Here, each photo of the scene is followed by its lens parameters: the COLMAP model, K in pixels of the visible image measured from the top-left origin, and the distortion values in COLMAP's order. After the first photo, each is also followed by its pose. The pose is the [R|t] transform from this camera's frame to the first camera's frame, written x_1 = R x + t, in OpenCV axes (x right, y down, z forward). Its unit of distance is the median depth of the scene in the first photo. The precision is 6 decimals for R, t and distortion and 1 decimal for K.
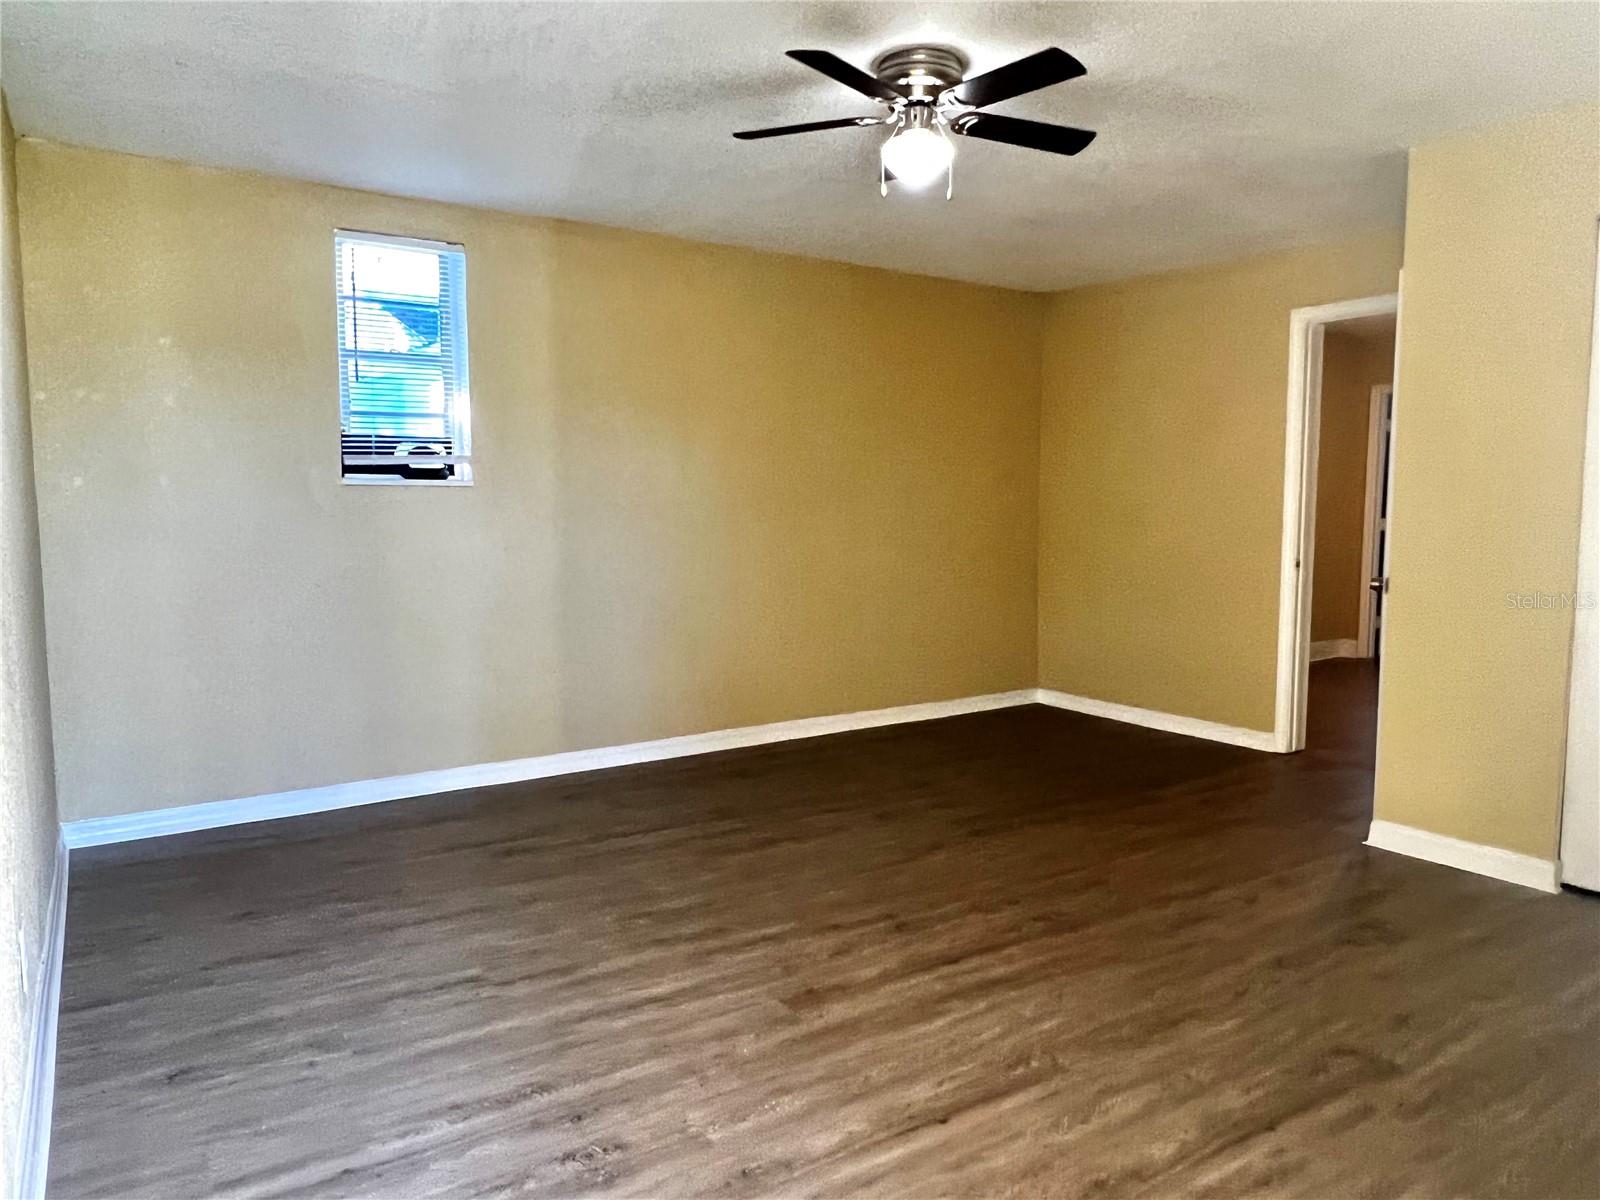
lens RADIAL K [[1083.7, 0, 800.0], [0, 1083.7, 600.0], [0, 0, 1]] dist [-0.002293, -0.001325]
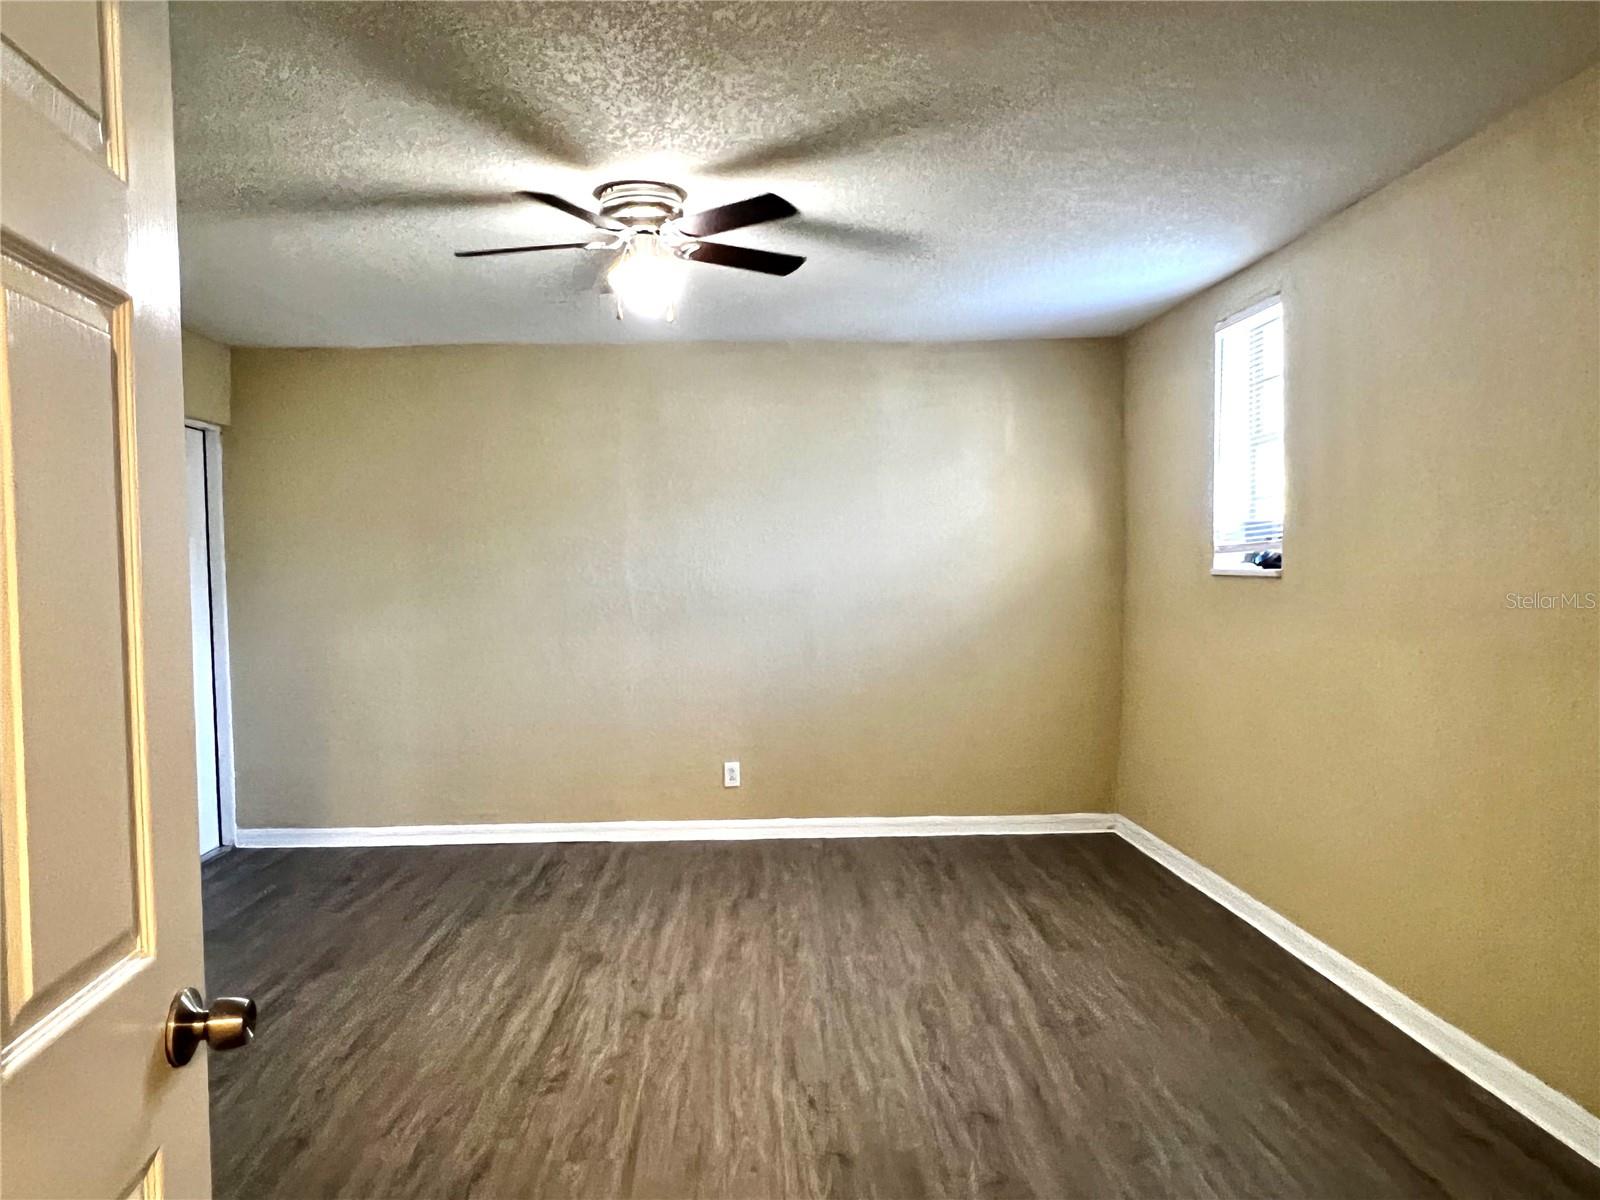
lens RADIAL K [[1083.7, 0, 800.0], [0, 1083.7, 600.0], [0, 0, 1]] dist [-0.002293, -0.001325]
pose [[-0.518876, 0.043864, -0.853723, 0.948169], [-0.067552, 0.993456, 0.092100, -0.224555], [0.852176, 0.105460, -0.512517, 1.709868]]
